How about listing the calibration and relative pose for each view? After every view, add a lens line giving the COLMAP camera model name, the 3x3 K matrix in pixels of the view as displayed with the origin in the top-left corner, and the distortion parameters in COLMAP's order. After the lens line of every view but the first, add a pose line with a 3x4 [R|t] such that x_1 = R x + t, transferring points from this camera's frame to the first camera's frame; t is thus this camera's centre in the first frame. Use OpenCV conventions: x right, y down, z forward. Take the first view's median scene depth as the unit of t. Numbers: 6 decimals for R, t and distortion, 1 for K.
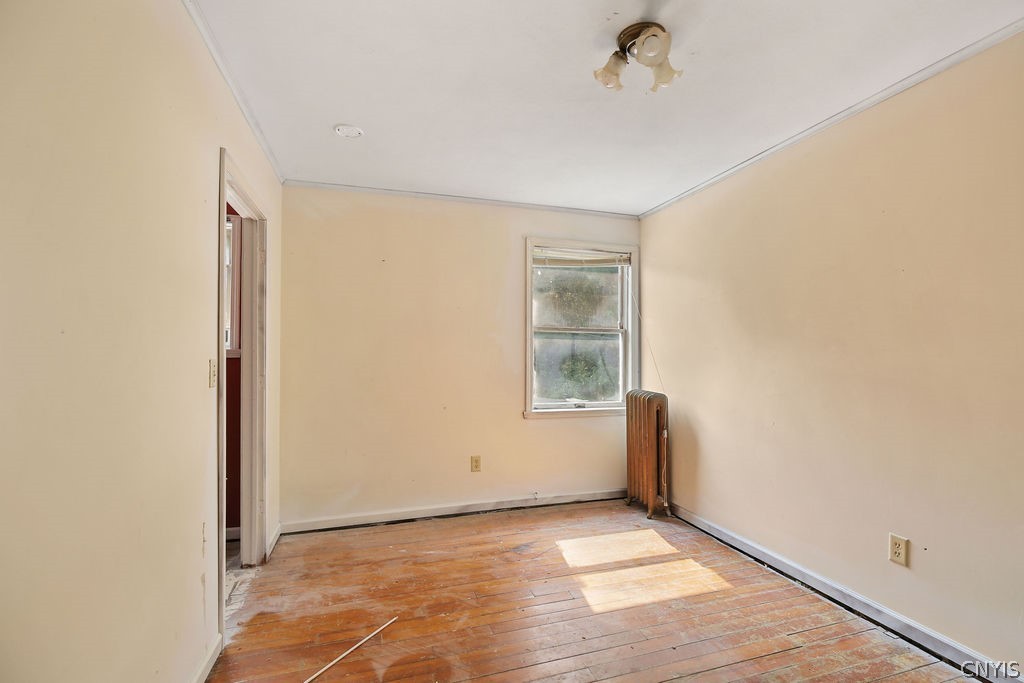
lens RADIAL K [[465.3, 0, 511.8], [0, 465.3, 343.7], [0, 0, 1]] dist [-0.002057, -0.000110]
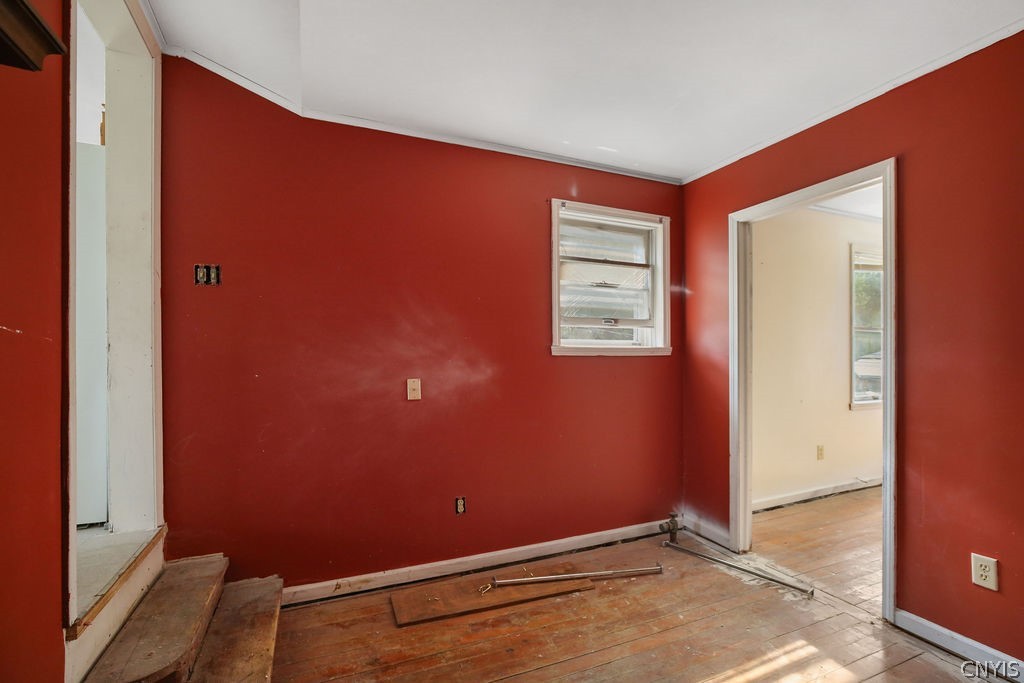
lens RADIAL K [[465.3, 0, 515.3], [0, 465.3, 346.8], [0, 0, 1]] dist [-0.002057, -0.000110]
pose [[0.991044, -0.008184, 0.133282, -0.925671], [0.008973, 0.999946, -0.005315, 0.010879], [-0.133231, 0.006463, 0.991064, 0.017287]]
